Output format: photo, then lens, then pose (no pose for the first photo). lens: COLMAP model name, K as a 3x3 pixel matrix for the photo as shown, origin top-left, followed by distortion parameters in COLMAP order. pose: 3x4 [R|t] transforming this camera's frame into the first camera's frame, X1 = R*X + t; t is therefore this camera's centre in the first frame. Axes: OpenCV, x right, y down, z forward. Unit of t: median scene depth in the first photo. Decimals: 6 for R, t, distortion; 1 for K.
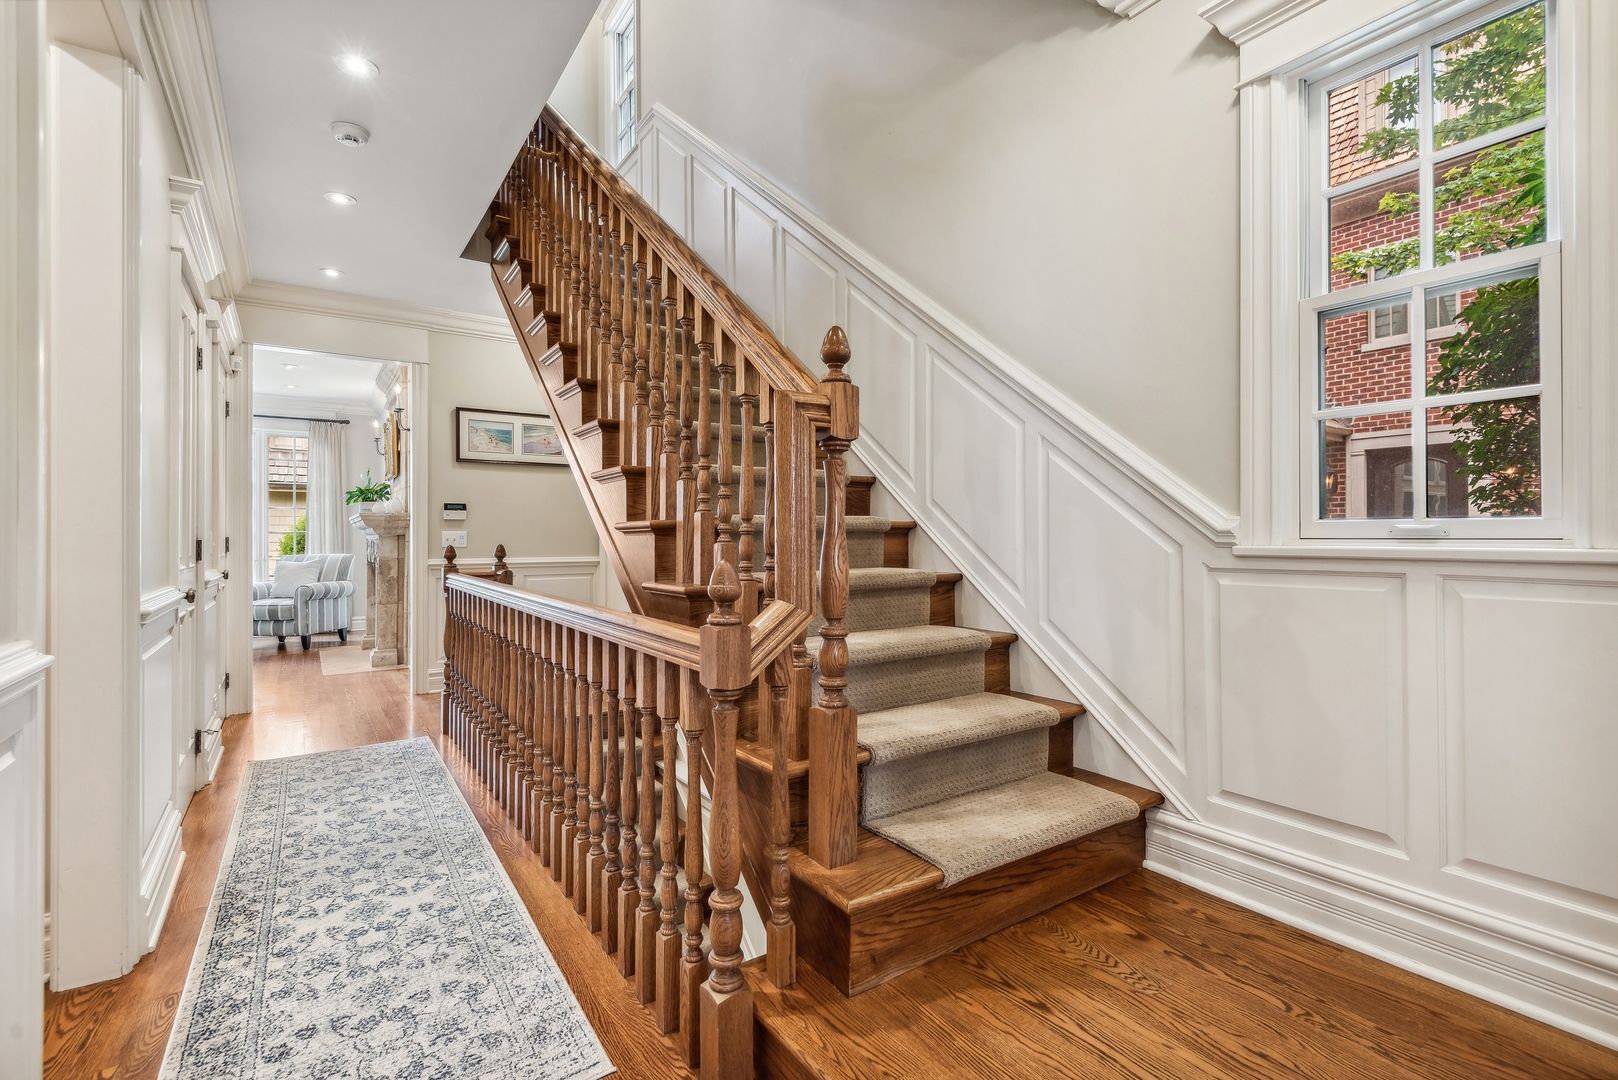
lens RADIAL K [[742.7, 0, 809.0], [0, 742.7, 540.0], [0, 0, 1]] dist [0.018241, -0.012899]
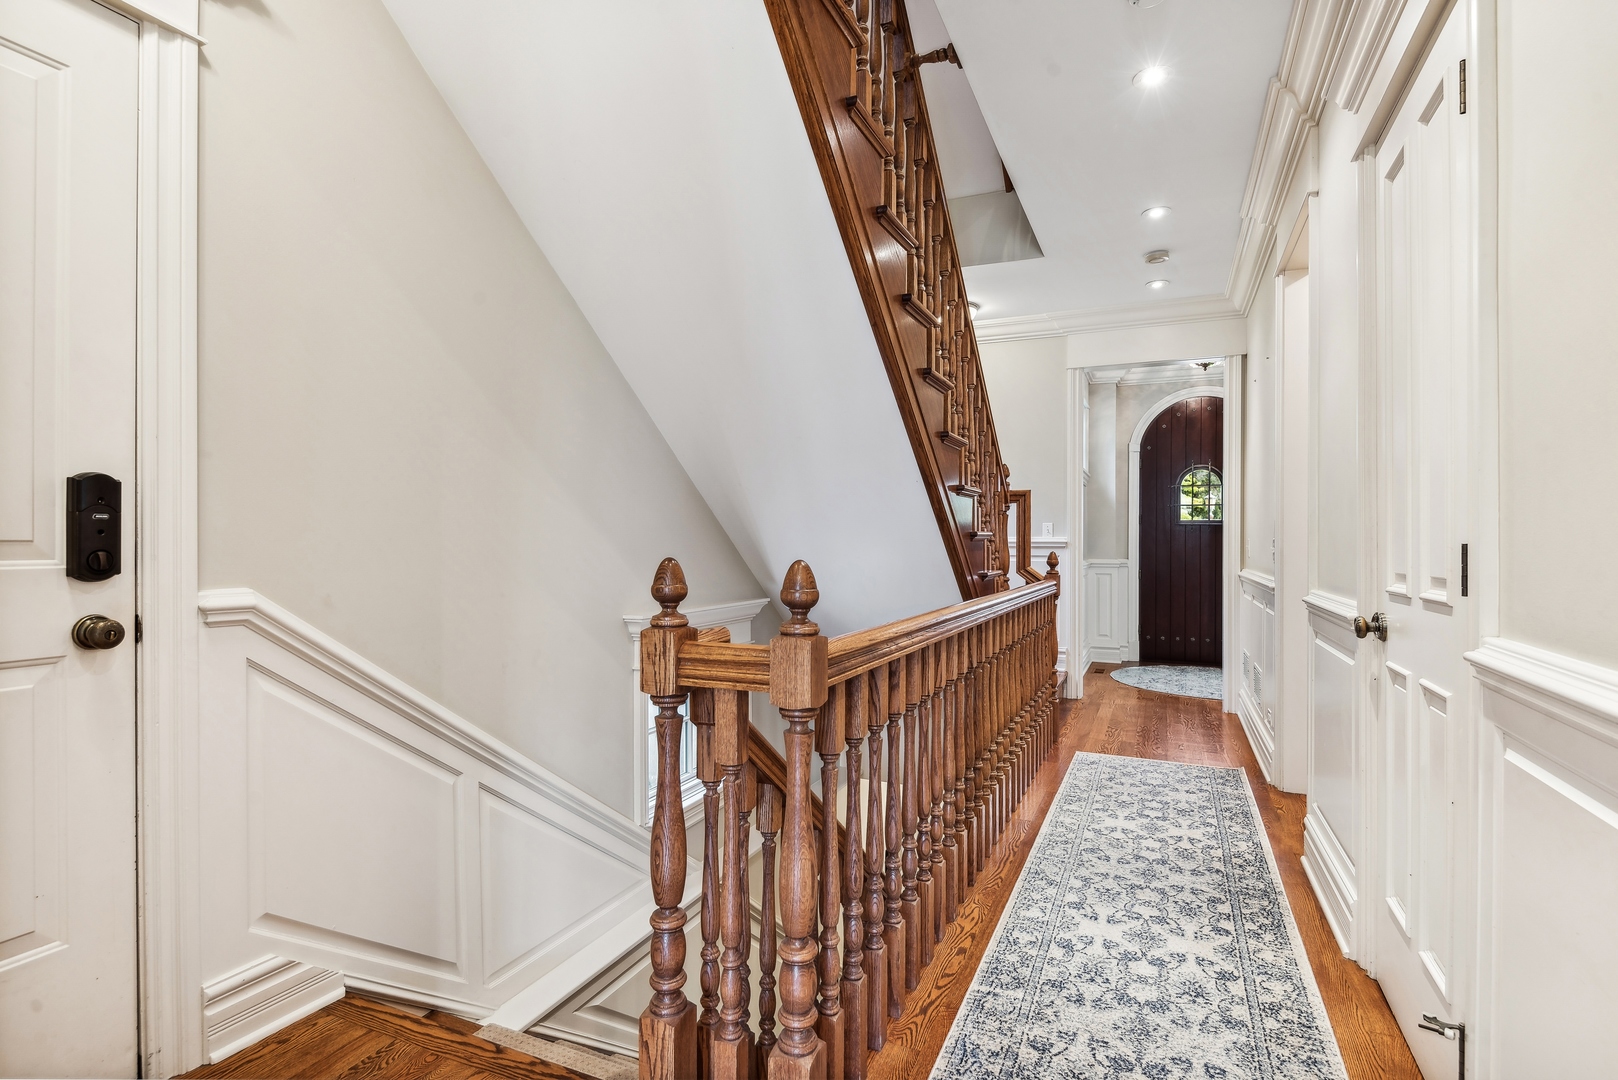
lens RADIAL K [[838.2, 0, 809.0], [0, 838.2, 540.0], [0, 0, 1]] dist [-0.029242, -0.000177]
pose [[-0.549255, 0.000316, 0.835655, -1.356847], [0.000534, 1.000000, -0.000028, -0.000337], [-0.835655, 0.000431, -0.549255, 2.116061]]
